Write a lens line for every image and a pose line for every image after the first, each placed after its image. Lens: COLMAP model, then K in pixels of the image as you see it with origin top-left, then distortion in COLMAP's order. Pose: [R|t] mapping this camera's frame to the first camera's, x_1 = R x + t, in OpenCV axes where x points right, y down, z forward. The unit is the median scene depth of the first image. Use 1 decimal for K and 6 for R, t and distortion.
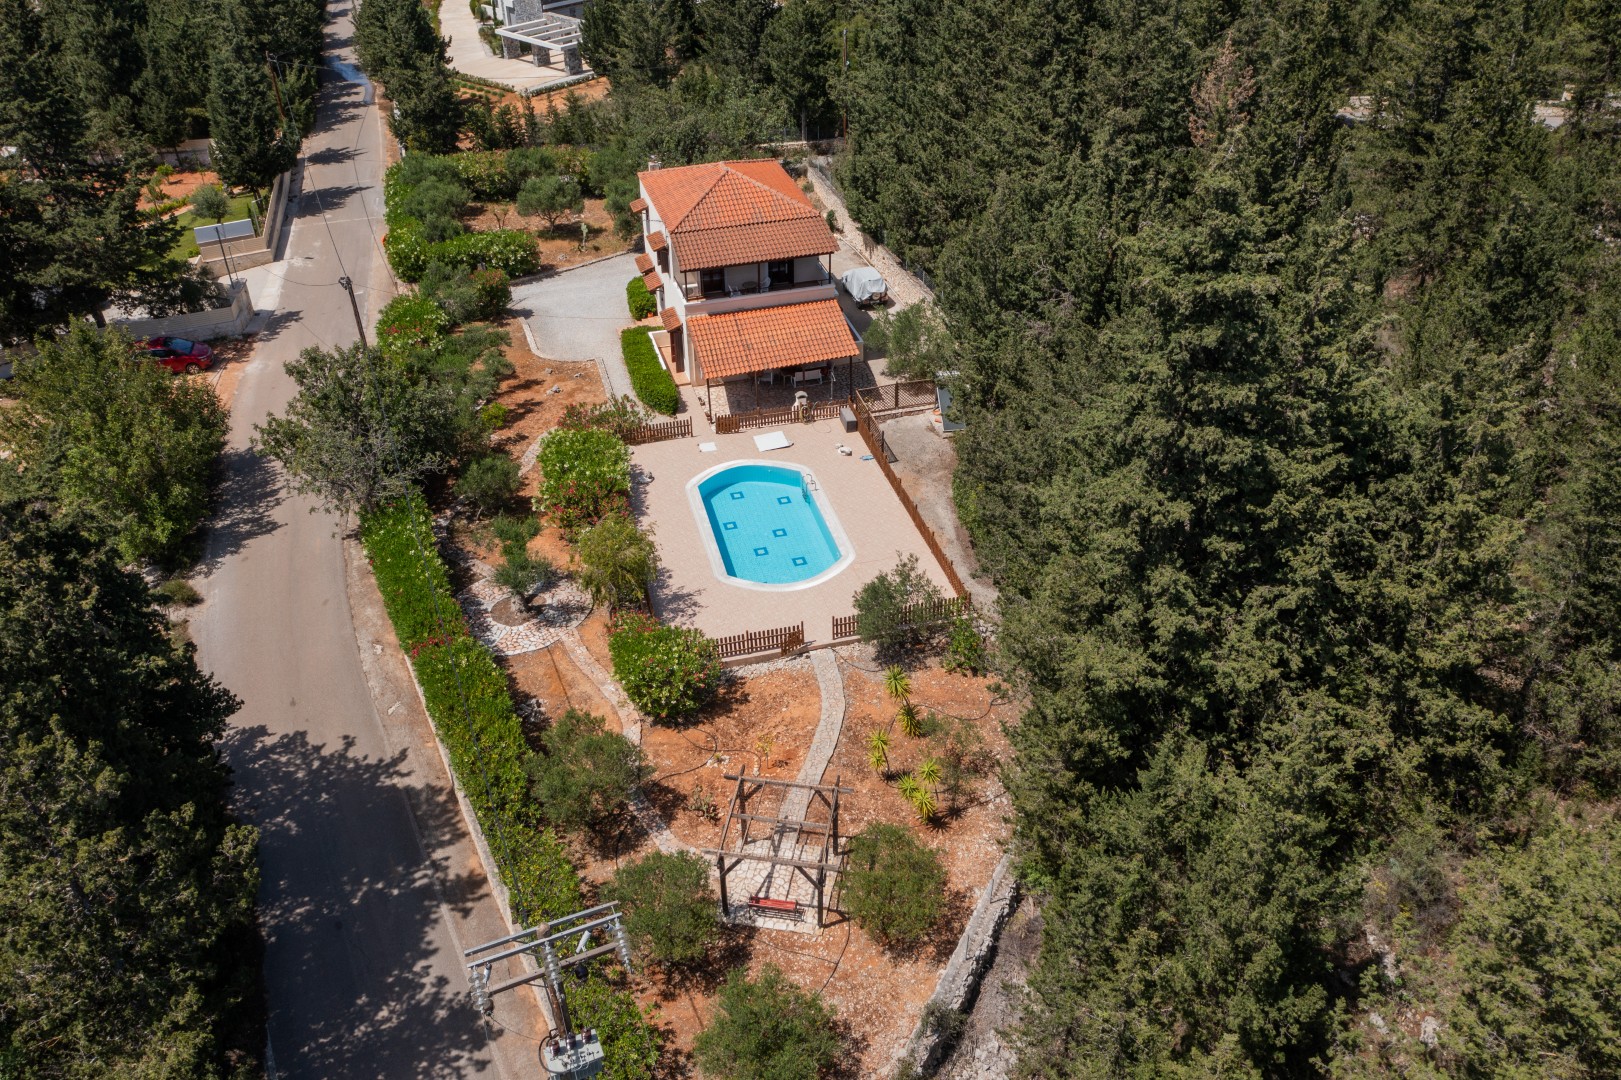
lens RADIAL K [[1259.2, 0, 810.5], [0, 1259.2, 540.0], [0, 0, 1]] dist [-0.039576, 0.012332]
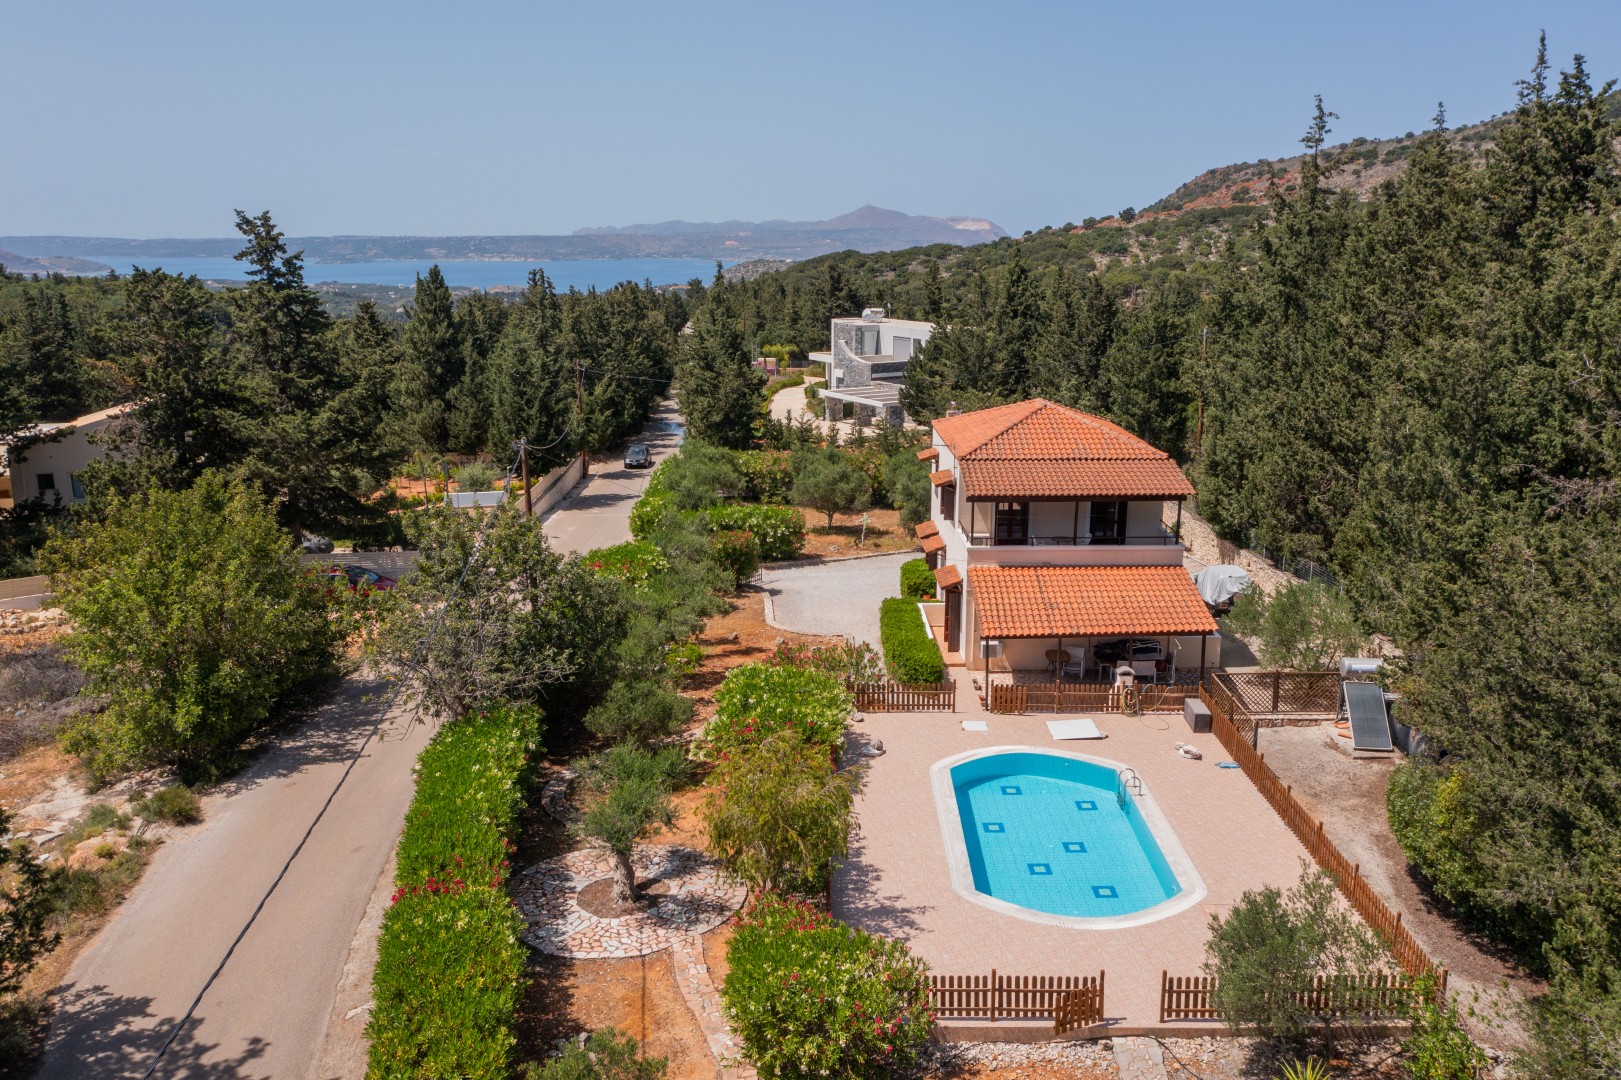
lens RADIAL K [[1259.2, 0, 810.5], [0, 1259.2, 540.0], [0, 0, 1]] dist [-0.039576, 0.012332]
pose [[0.963684, 0.068627, -0.258076, -0.001445], [-0.158956, 0.923973, -0.347859, 0.077988], [0.214583, 0.376249, 0.901327, 0.347307]]
